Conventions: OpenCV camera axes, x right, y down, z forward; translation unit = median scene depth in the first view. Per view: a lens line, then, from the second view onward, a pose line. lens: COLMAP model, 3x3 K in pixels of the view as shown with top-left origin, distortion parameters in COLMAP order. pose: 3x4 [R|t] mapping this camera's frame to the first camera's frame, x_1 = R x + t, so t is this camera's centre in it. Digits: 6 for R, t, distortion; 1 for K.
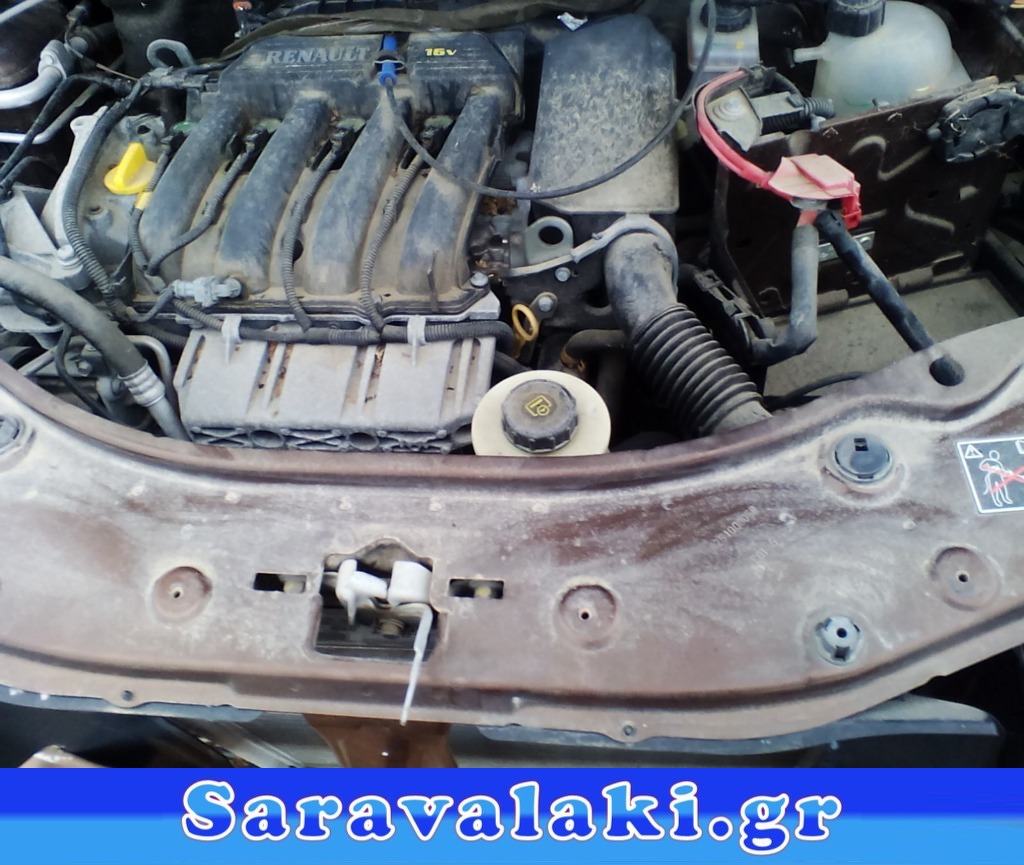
lens RADIAL K [[997.5, 0, 512.0], [0, 997.5, 432.5], [0, 0, 1]] dist [-0.002842, -0.106007]
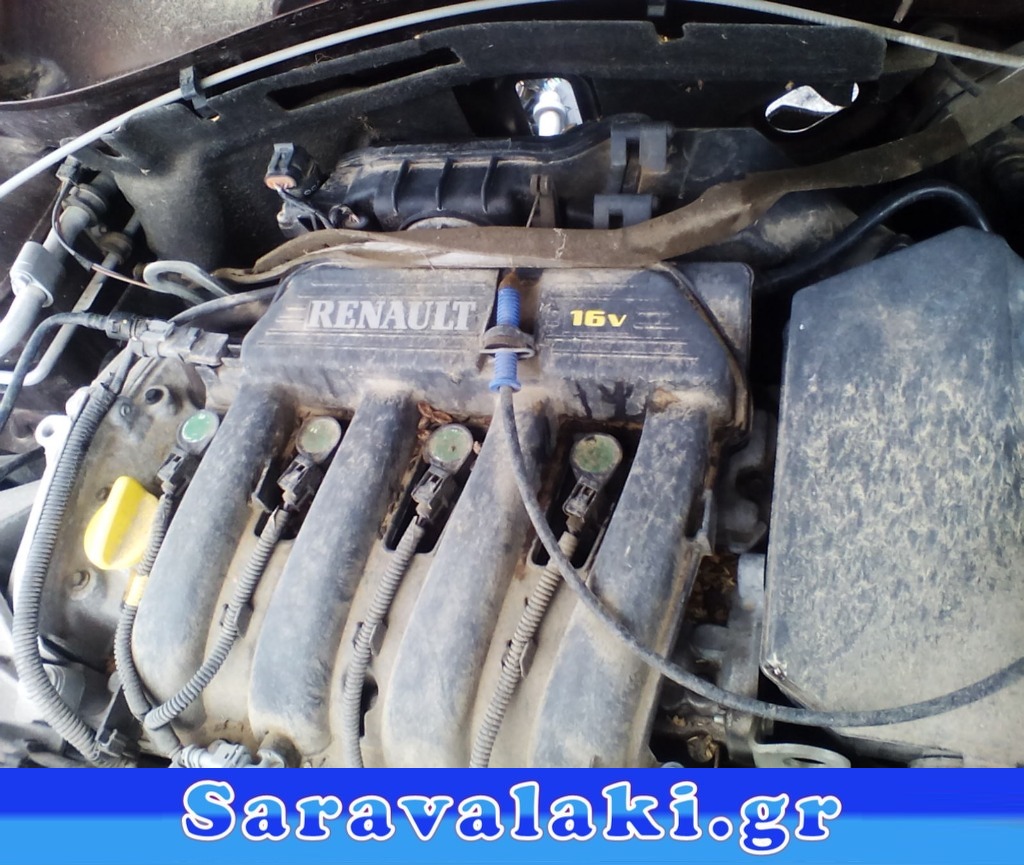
lens RADIAL K [[997.5, 0, 512.0], [0, 997.5, 432.5], [0, 0, 1]] dist [-0.002842, -0.106007]
pose [[0.978091, -0.006700, -0.208070, -0.003252], [0.046542, 0.981220, 0.187191, -0.440471], [0.202908, -0.192774, 0.960035, 0.458081]]
